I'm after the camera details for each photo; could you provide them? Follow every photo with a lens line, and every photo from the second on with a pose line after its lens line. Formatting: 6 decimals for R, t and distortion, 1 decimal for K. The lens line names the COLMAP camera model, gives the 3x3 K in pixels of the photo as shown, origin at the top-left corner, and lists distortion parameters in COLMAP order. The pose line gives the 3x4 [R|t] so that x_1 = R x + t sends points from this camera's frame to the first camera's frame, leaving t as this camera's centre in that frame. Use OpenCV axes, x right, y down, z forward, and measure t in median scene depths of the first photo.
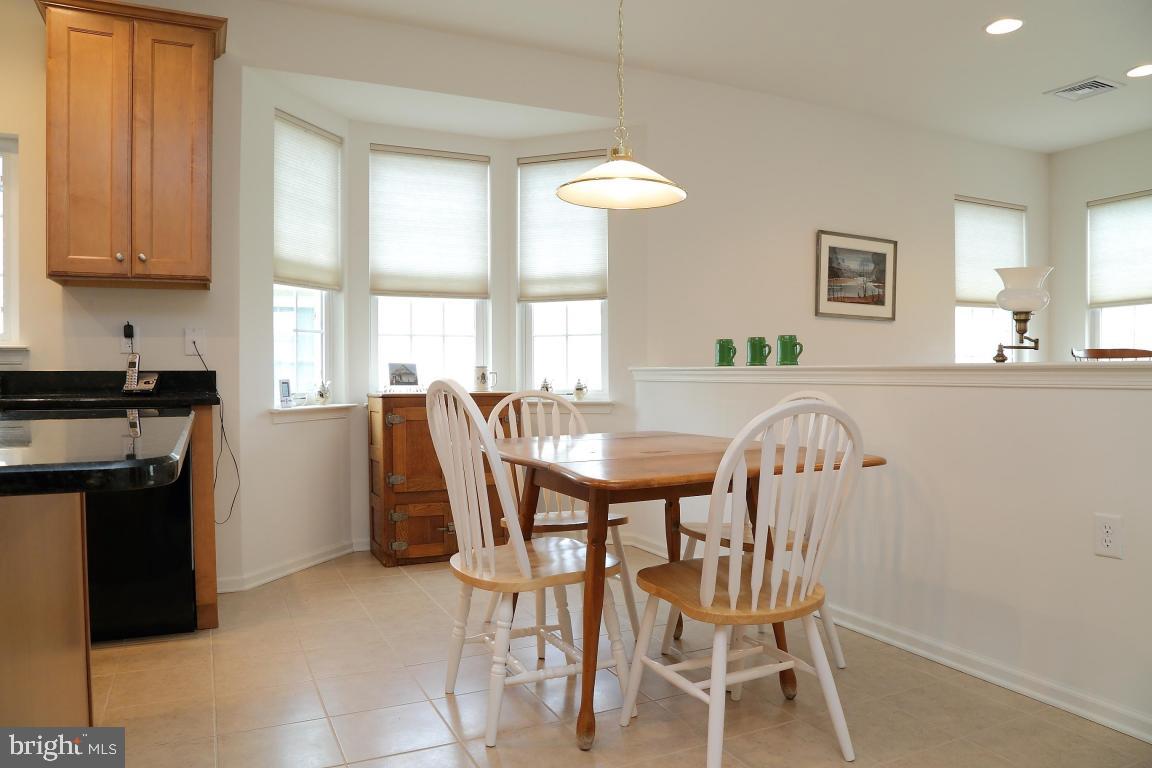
lens RADIAL K [[783.9, 0, 574.0], [0, 783.9, 388.2], [0, 0, 1]] dist [-0.127864, 0.069579]
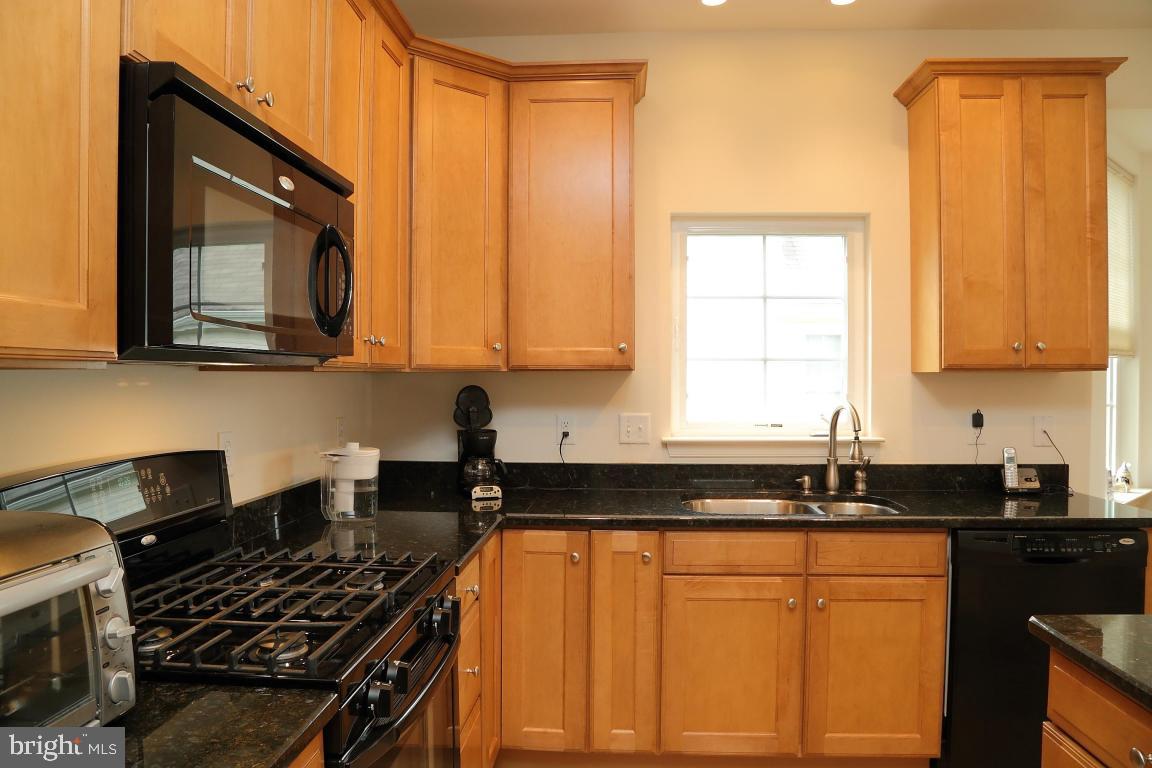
lens RADIAL K [[783.9, 0, 574.0], [0, 783.9, 388.2], [0, 0, 1]] dist [-0.127864, 0.069579]
pose [[0.865346, 0.009977, -0.501075, -0.416252], [-0.012122, 0.999926, -0.001025, -0.080494], [0.501028, 0.006961, 0.865403, -0.021546]]
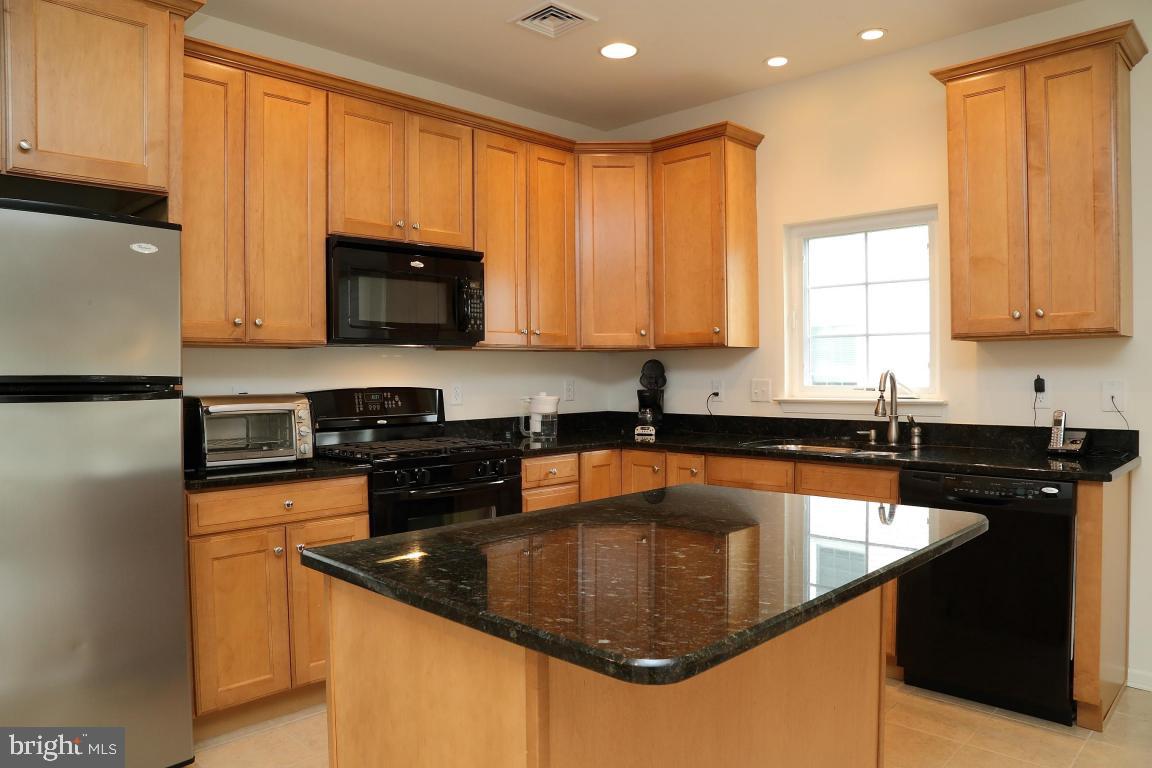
lens RADIAL K [[783.9, 0, 574.0], [0, 783.9, 388.2], [0, 0, 1]] dist [-0.127864, 0.069579]
pose [[0.336805, 0.019660, -0.941369, 0.083450], [-0.010441, 0.999798, 0.017145, -0.061749], [0.941516, 0.004055, 0.336943, 0.092773]]
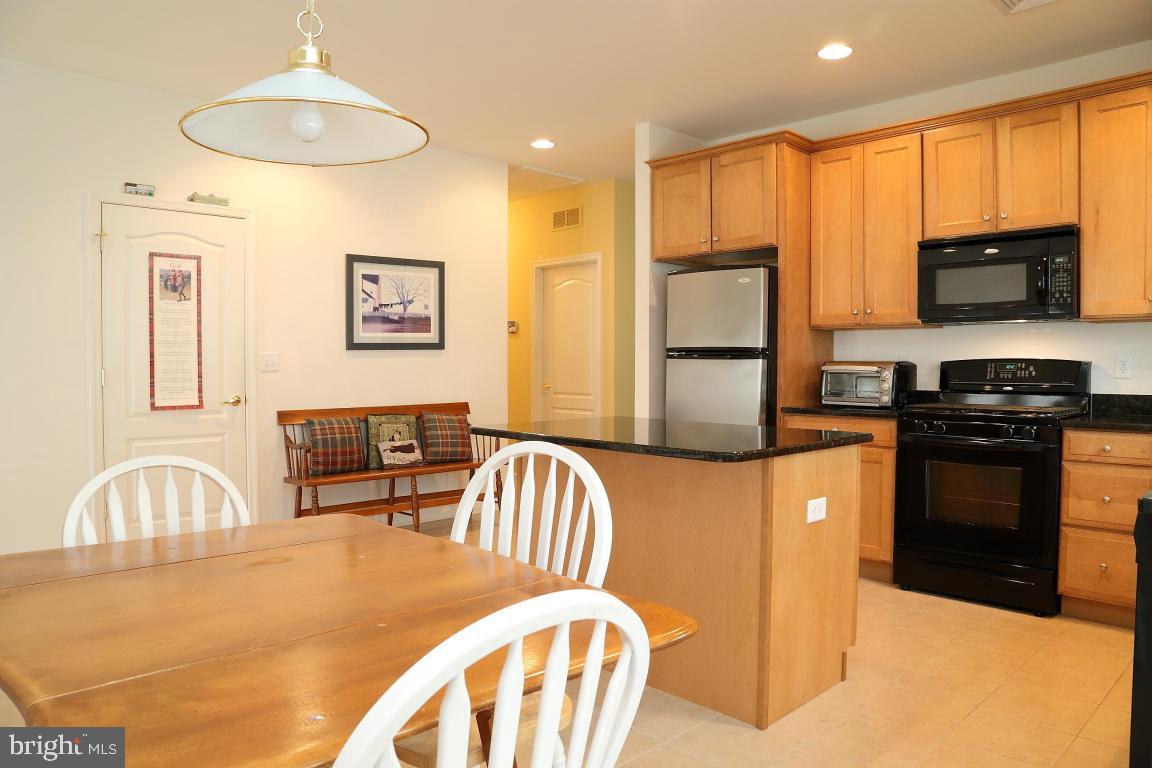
lens RADIAL K [[783.9, 0, 574.0], [0, 783.9, 388.2], [0, 0, 1]] dist [-0.127864, 0.069579]
pose [[-0.951879, 0.012137, -0.306234, 0.026625], [-0.003141, 0.998777, 0.049350, -0.053949], [0.306458, 0.047937, -0.950676, 0.887447]]
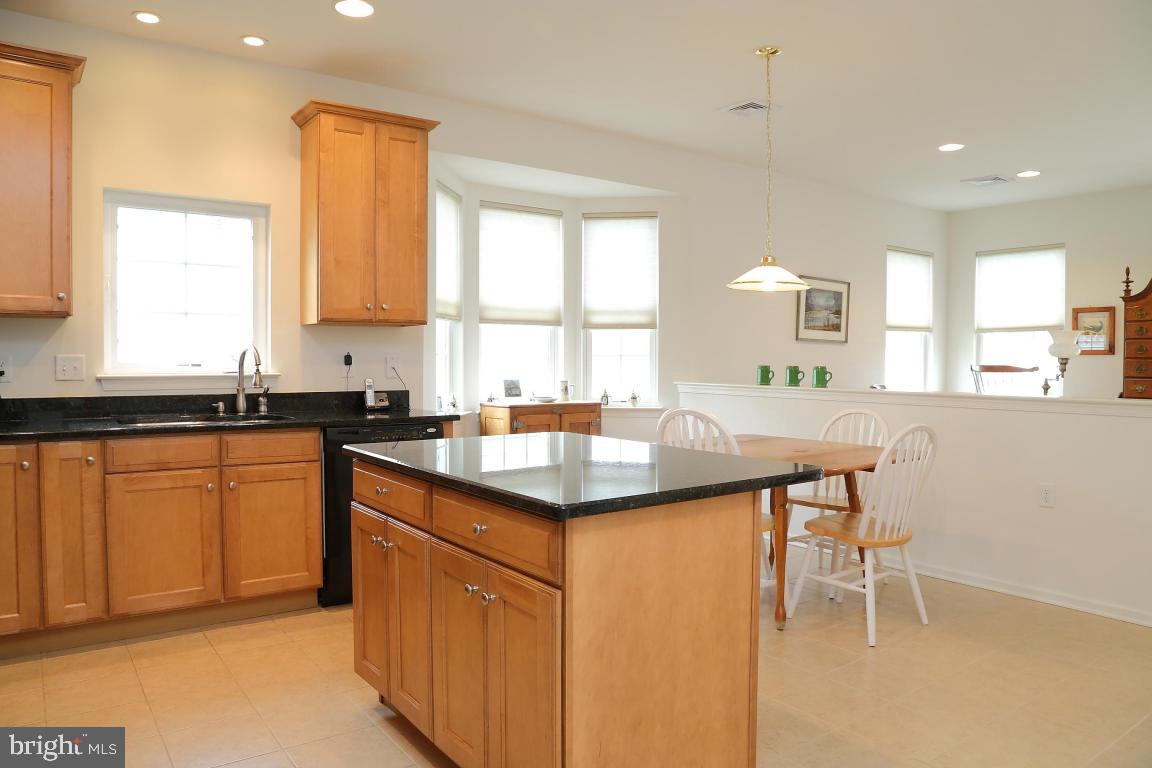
lens RADIAL K [[783.9, 0, 574.0], [0, 783.9, 388.2], [0, 0, 1]] dist [-0.127864, 0.069579]
pose [[0.983415, 0.000919, 0.181368, -0.341184], [-0.004475, 0.999806, 0.019197, -0.041350], [-0.181315, -0.019690, 0.983228, -0.262109]]
